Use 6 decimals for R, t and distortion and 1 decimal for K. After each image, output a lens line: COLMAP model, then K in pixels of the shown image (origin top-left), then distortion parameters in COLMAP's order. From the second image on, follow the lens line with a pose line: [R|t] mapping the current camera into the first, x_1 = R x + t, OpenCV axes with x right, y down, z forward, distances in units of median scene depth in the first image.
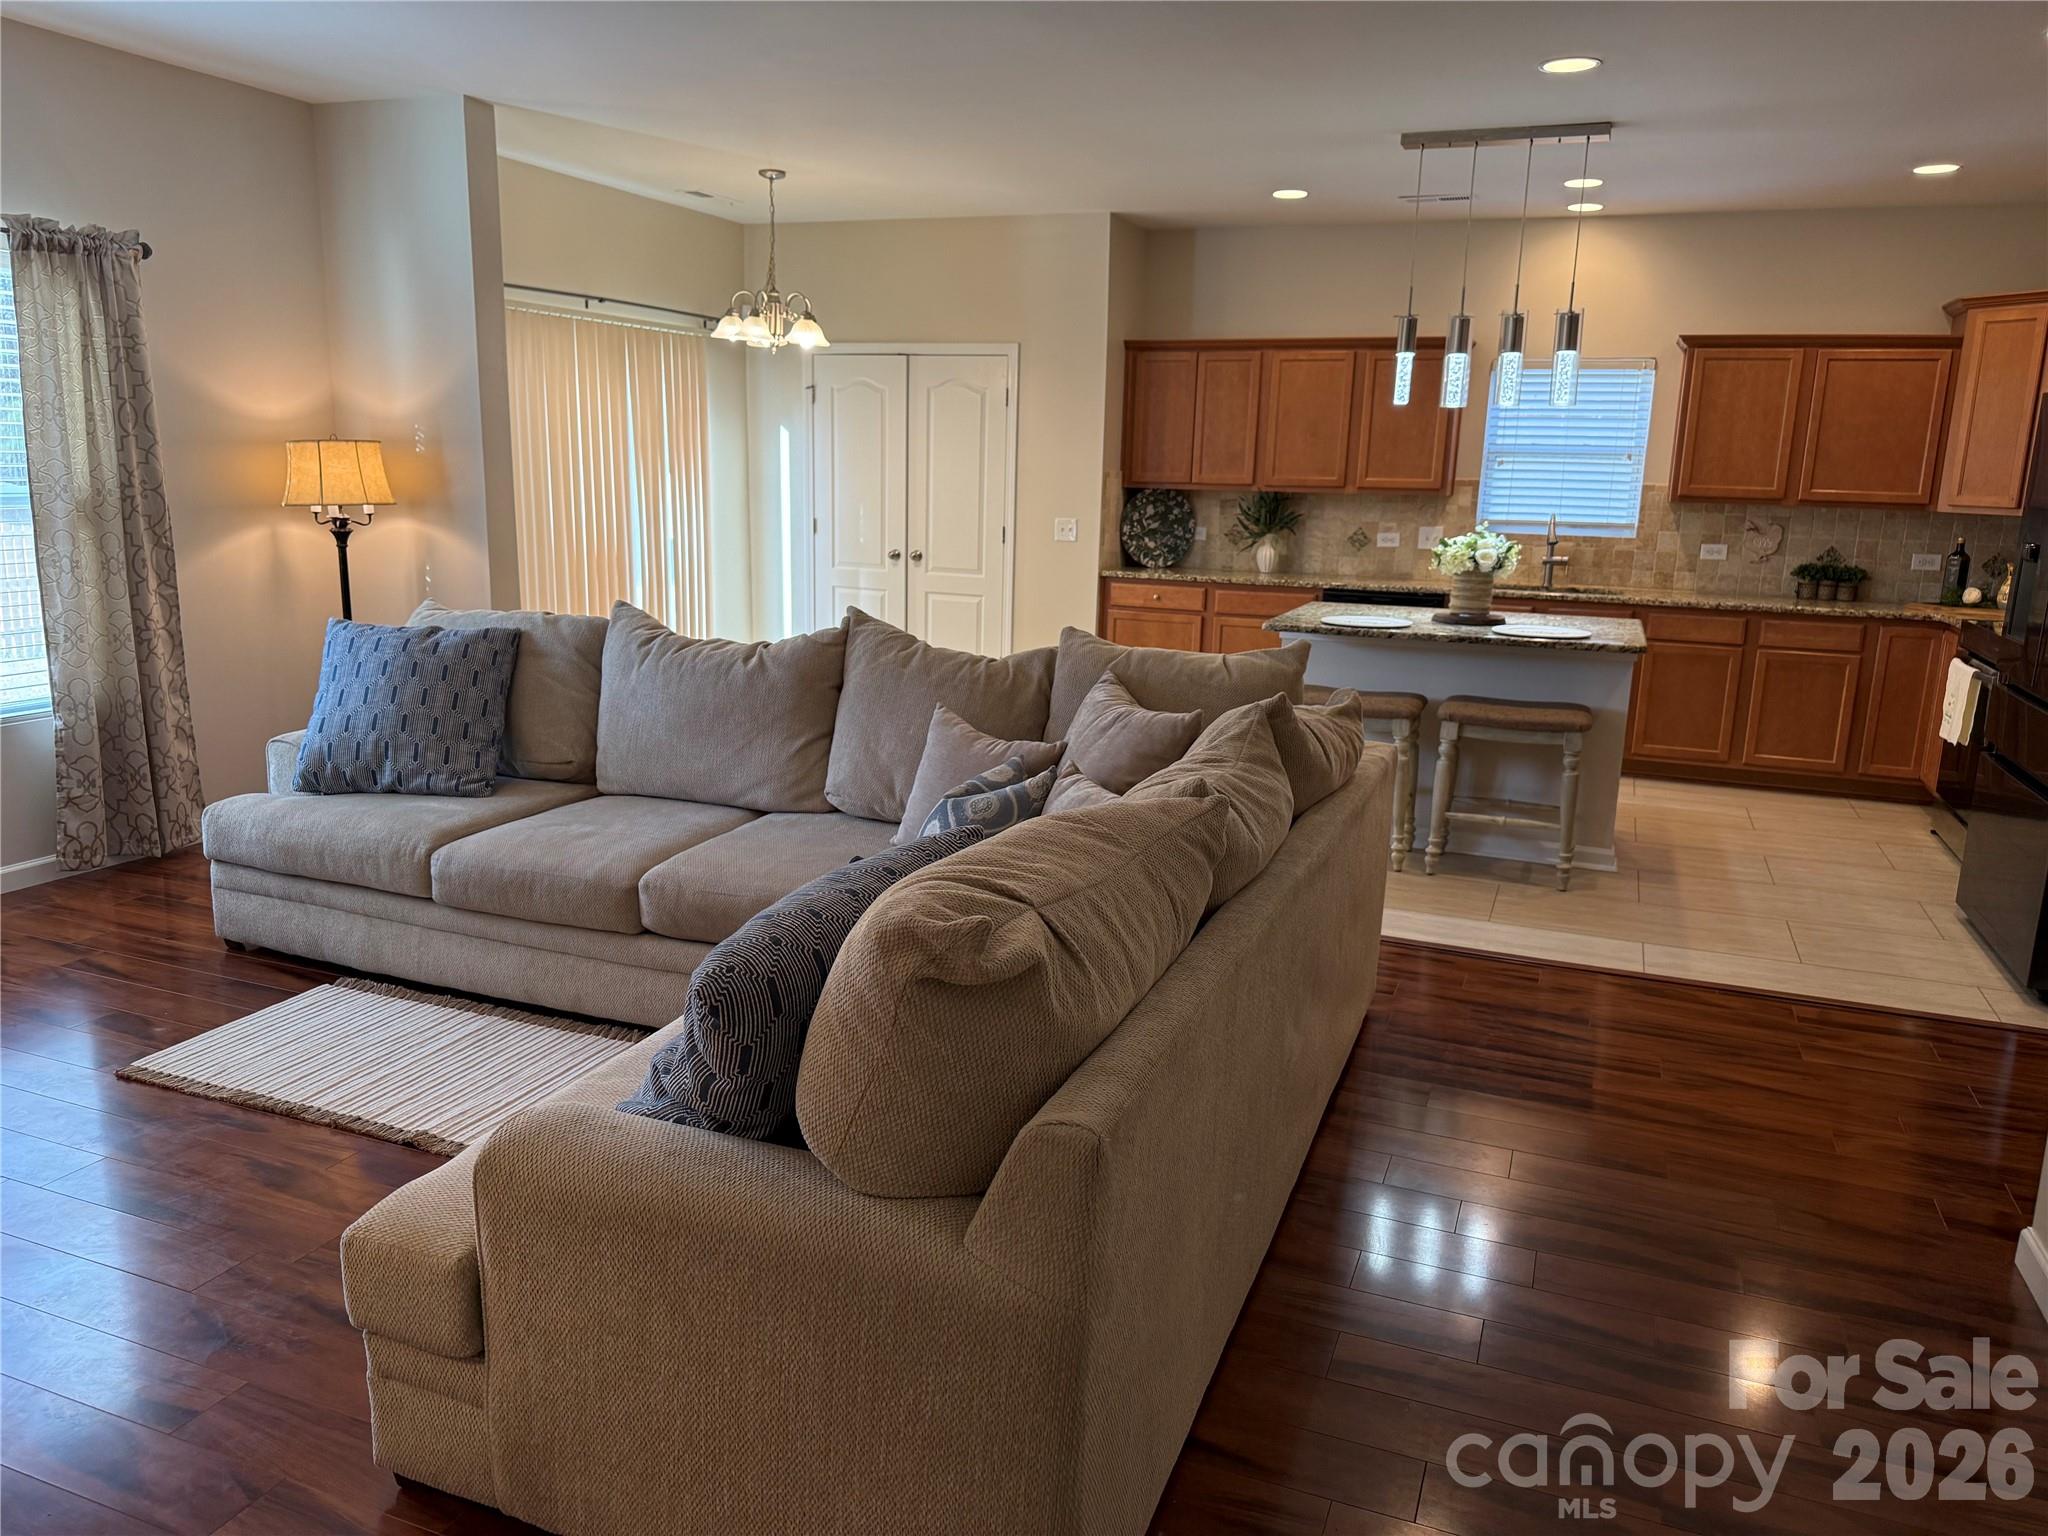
lens RADIAL K [[1413.3, 0, 1033.5], [0, 1413.3, 762.5], [0, 0, 1]] dist [0.122217, -0.166933]
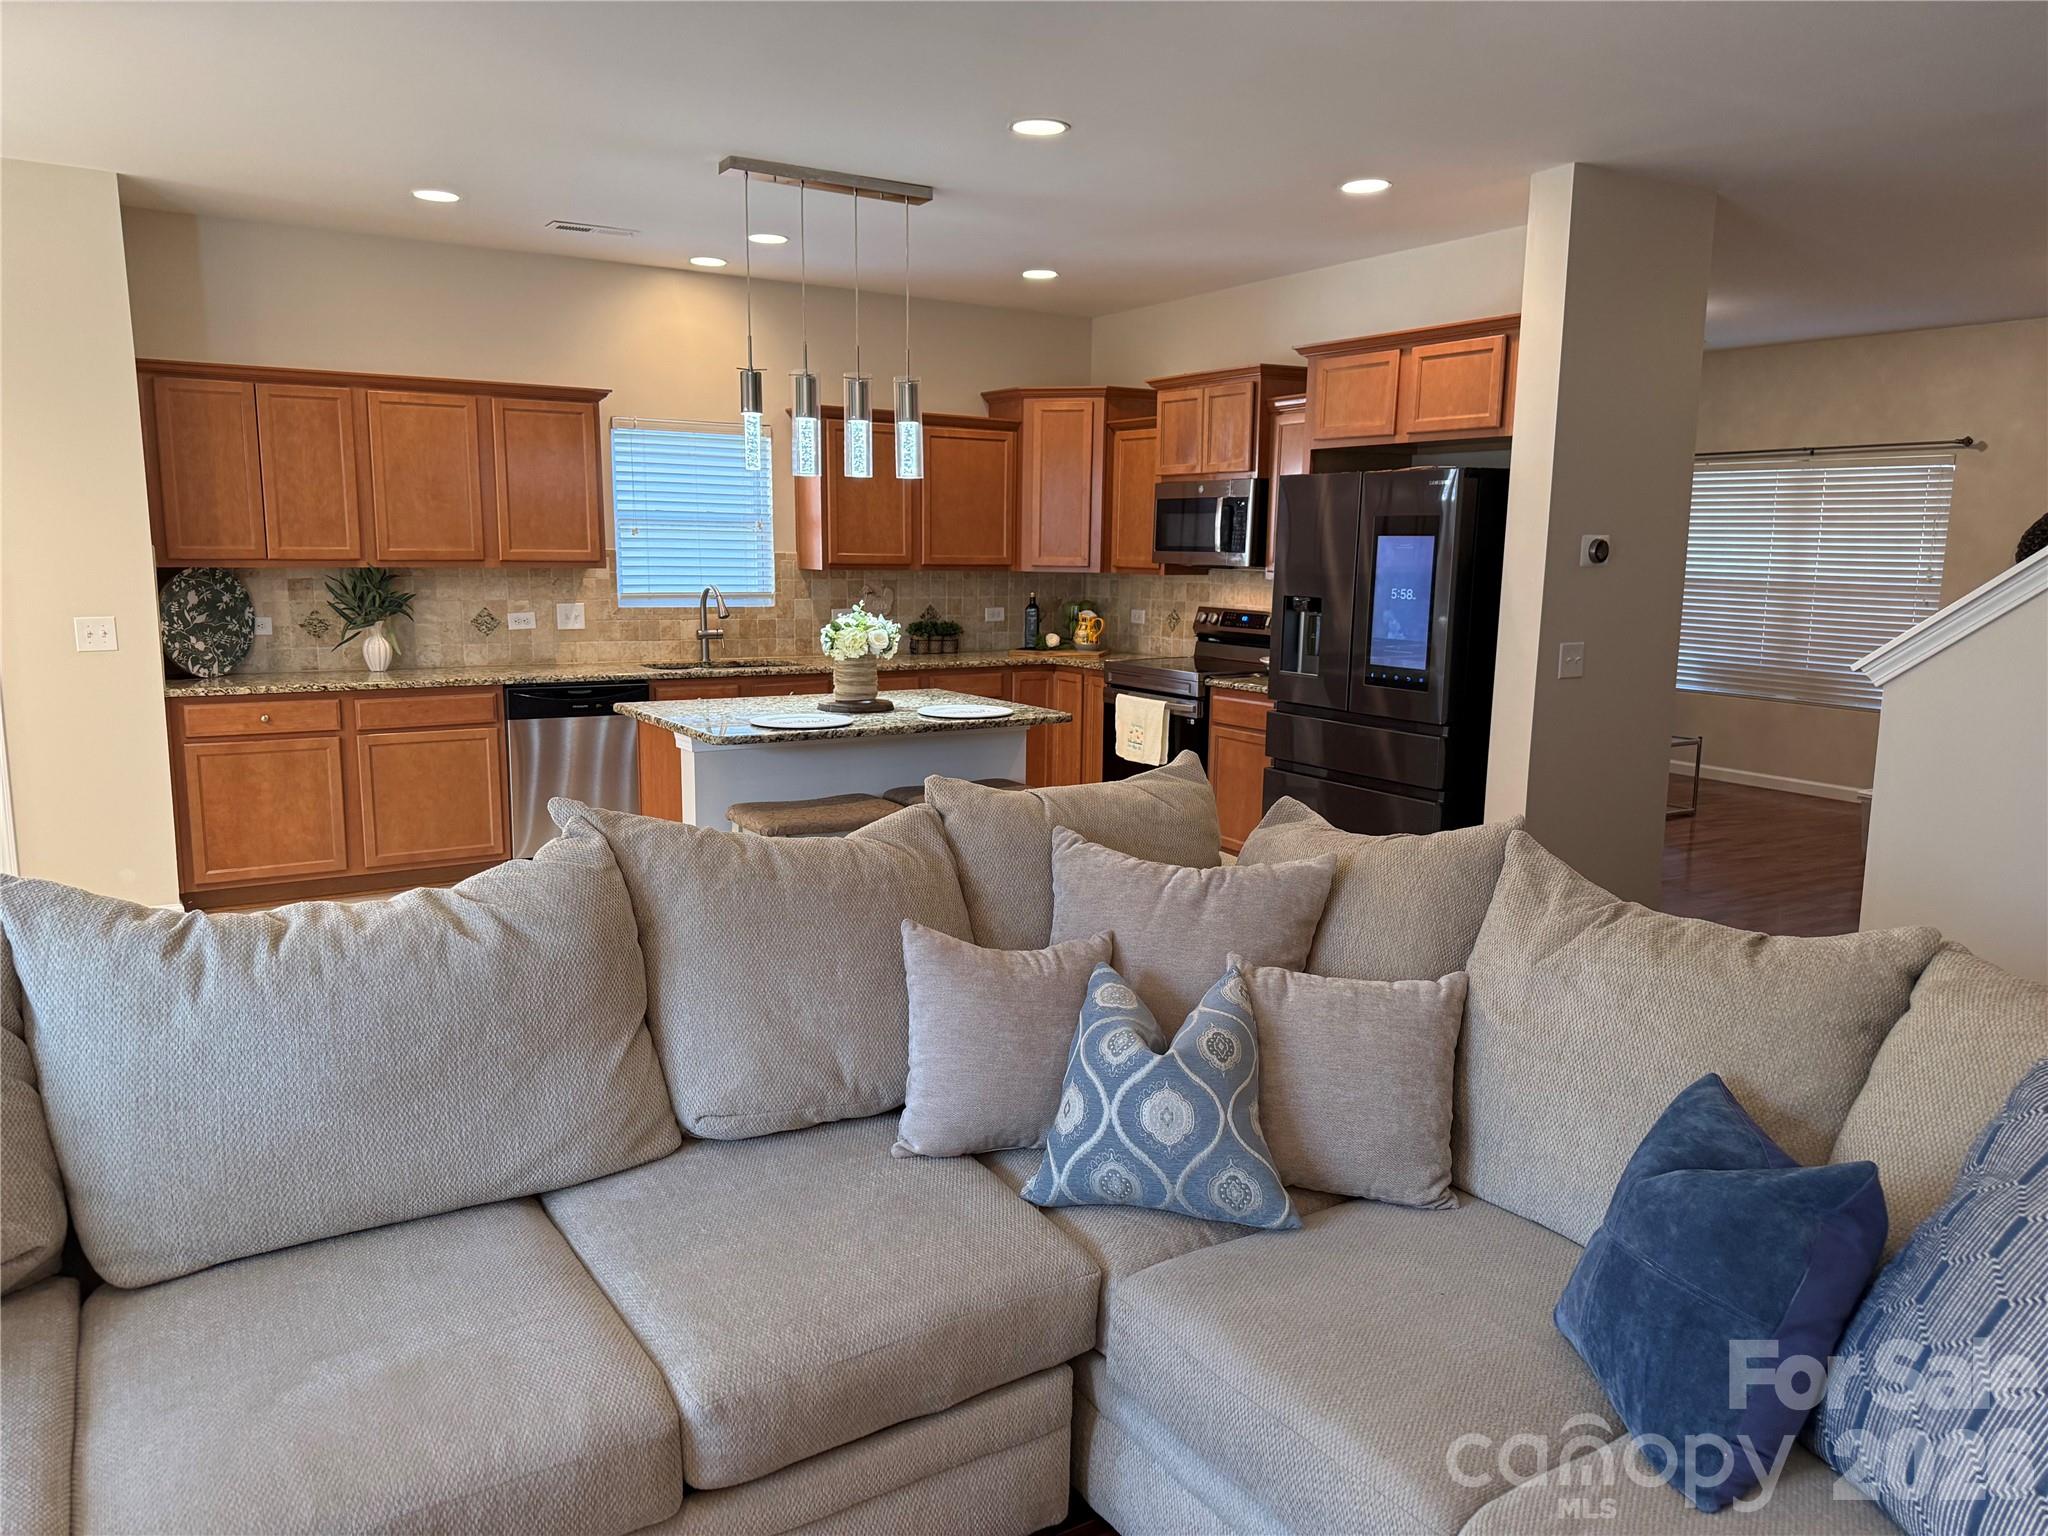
lens RADIAL K [[1413.3, 0, 1033.5], [0, 1413.3, 762.5], [0, 0, 1]] dist [0.122217, -0.166933]
pose [[0.612735, -0.141399, 0.777536, -0.297332], [0.171385, 0.984224, 0.043927, -0.074426], [-0.771481, 0.106343, 0.627303, 0.308018]]
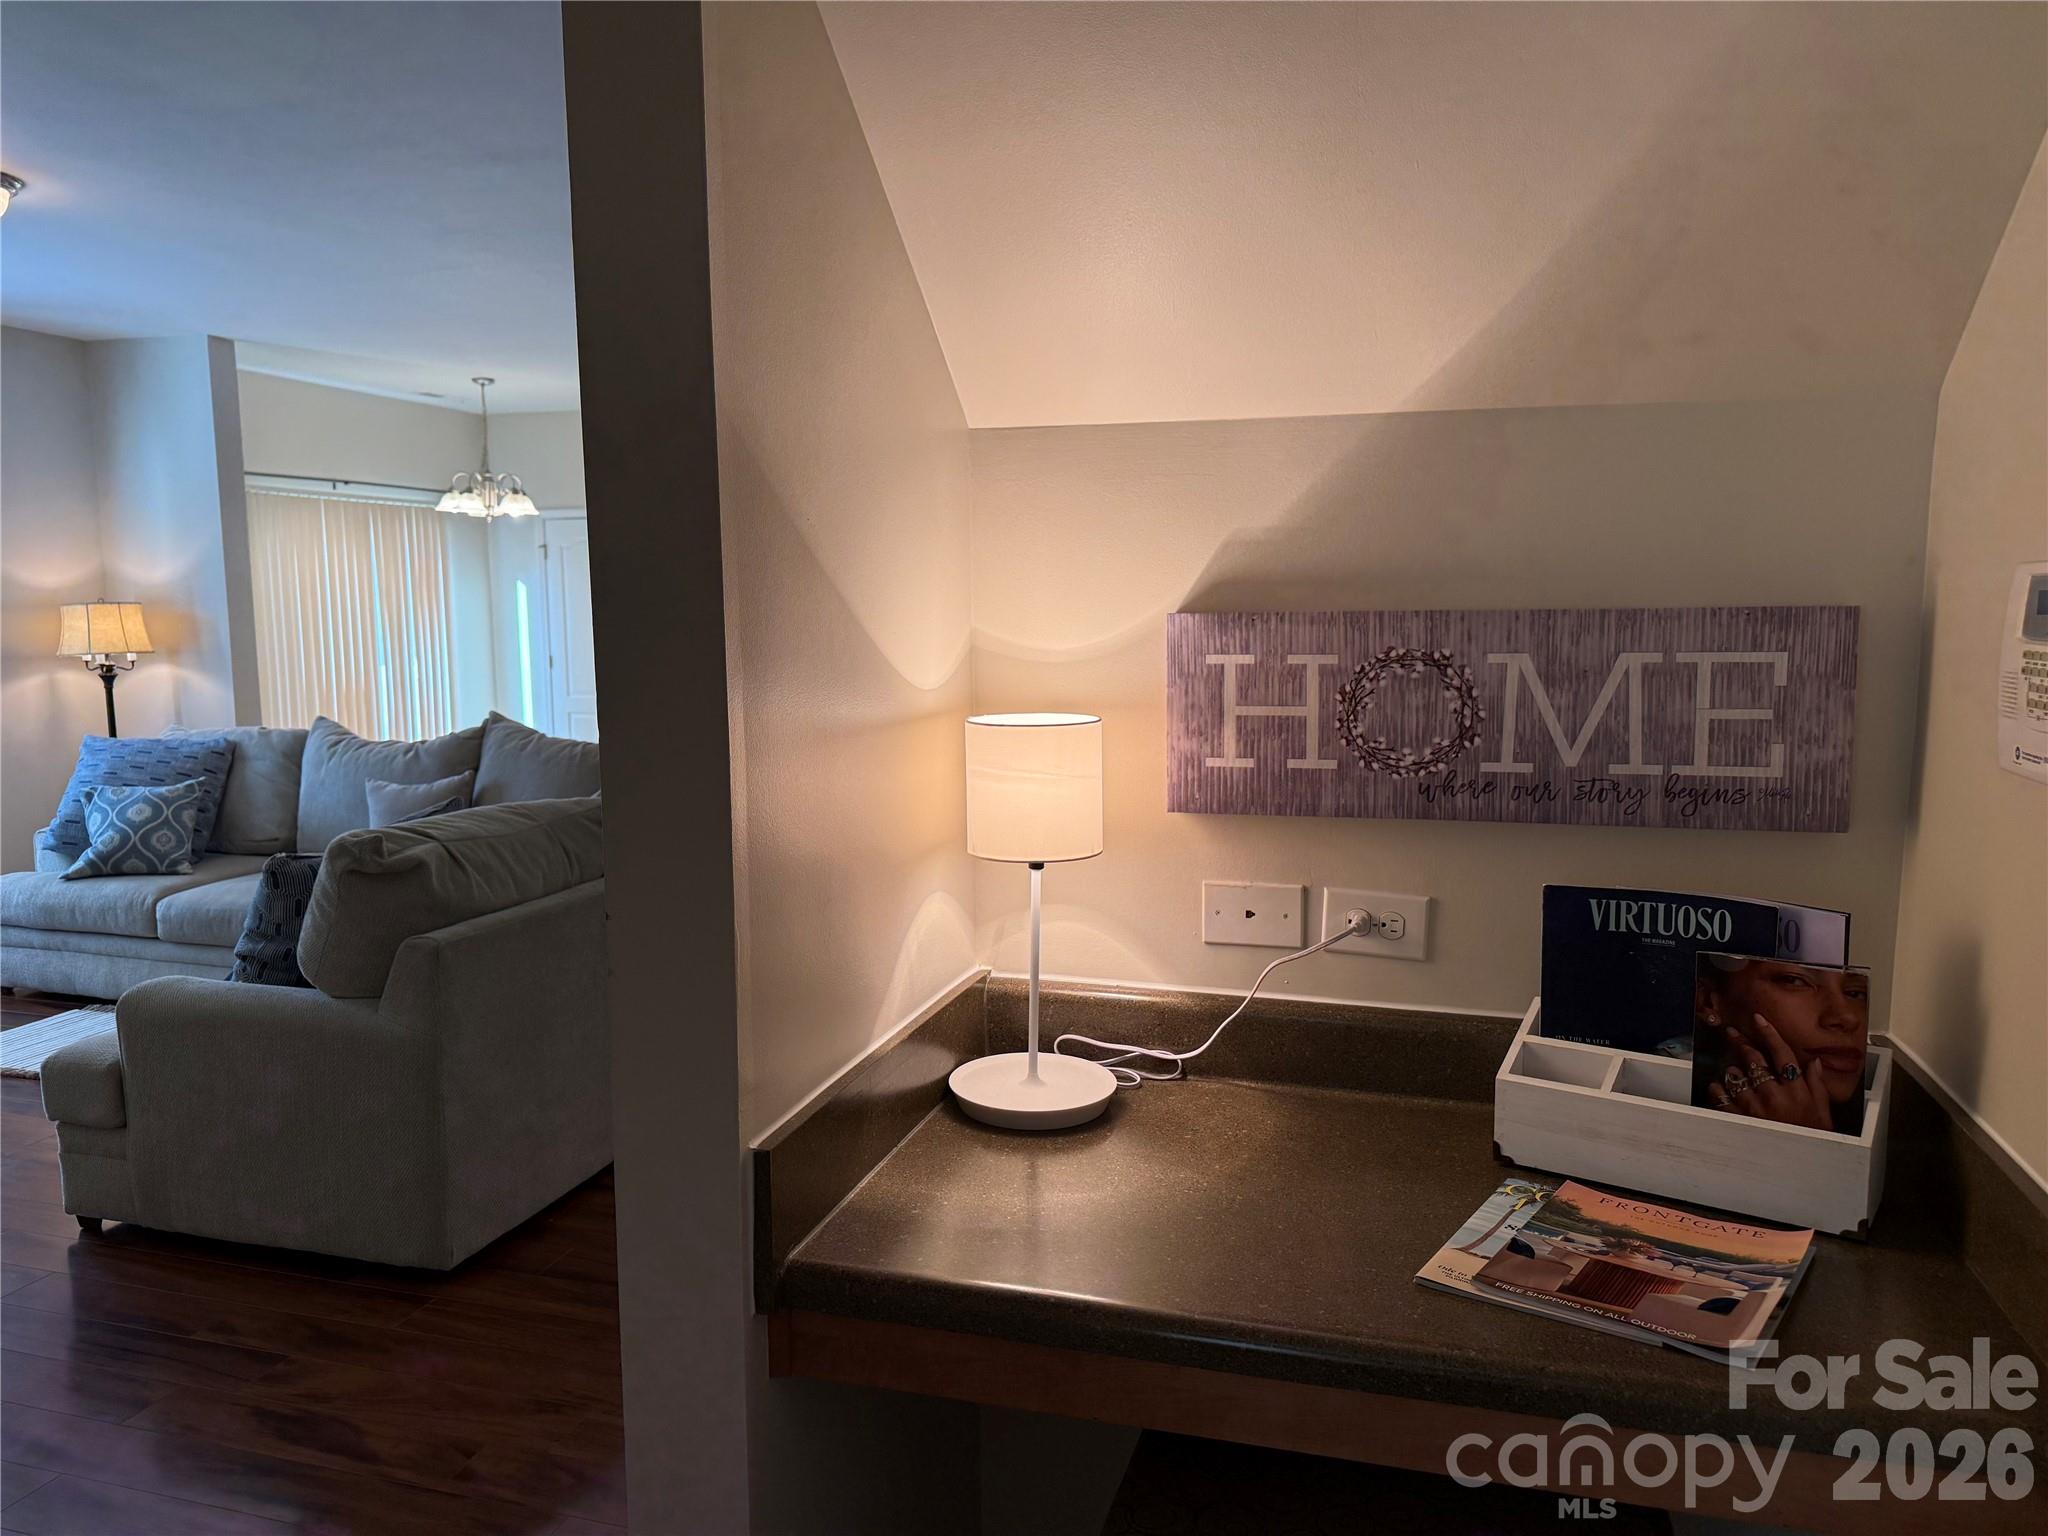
lens RADIAL K [[1456.9, 0, 1018.1], [0, 1456.9, 791.8], [0, 0, 1]] dist [0.030985, -0.000341]
pose [[0.996603, -0.040743, 0.071571, 0.169842], [0.046340, 0.995847, -0.078364, 0.062044], [-0.068081, 0.081414, 0.994352, -0.253406]]
